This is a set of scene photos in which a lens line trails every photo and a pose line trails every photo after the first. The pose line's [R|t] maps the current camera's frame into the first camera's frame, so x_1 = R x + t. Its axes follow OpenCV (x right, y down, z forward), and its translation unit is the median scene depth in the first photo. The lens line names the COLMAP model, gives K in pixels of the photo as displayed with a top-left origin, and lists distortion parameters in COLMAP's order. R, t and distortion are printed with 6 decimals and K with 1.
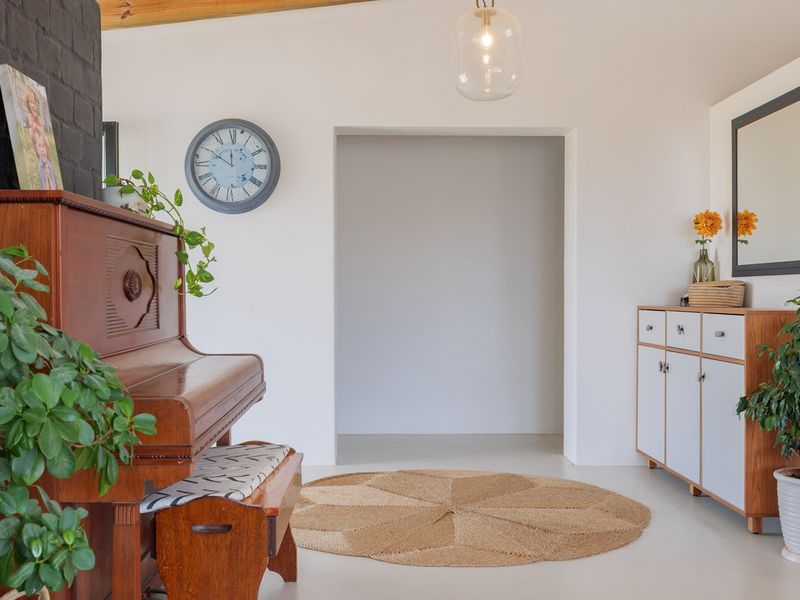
lens RADIAL K [[877.1, 0, 400.0], [0, 877.1, 300.0], [0, 0, 1]] dist [0.005994, -0.015463]
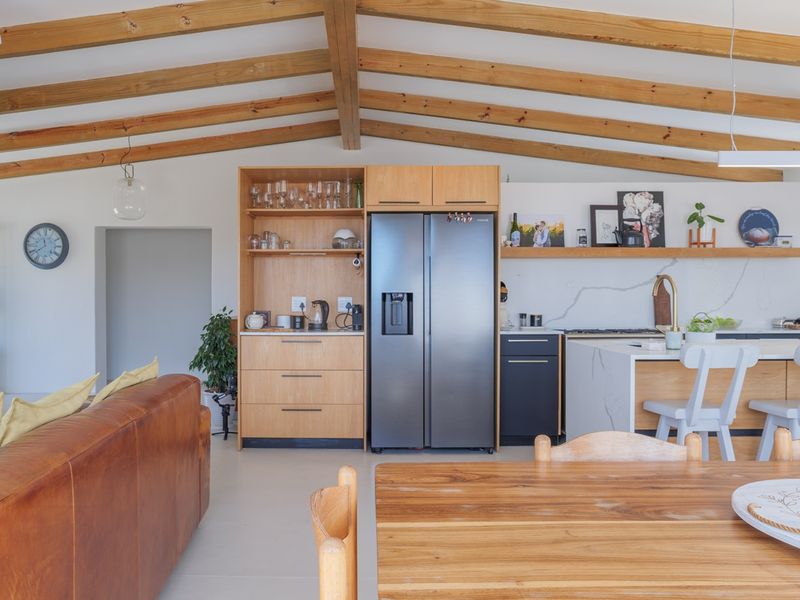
lens RADIAL K [[627.4, 0, 397.8], [0, 627.4, 303.4], [0, 0, 1]] dist [-0.026293, 0.005839]
pose [[0.999689, 0.001786, -0.024884, 0.908715], [-0.001733, 0.999996, 0.002142, -0.032470], [0.024888, -0.002098, 0.999688, -0.586806]]
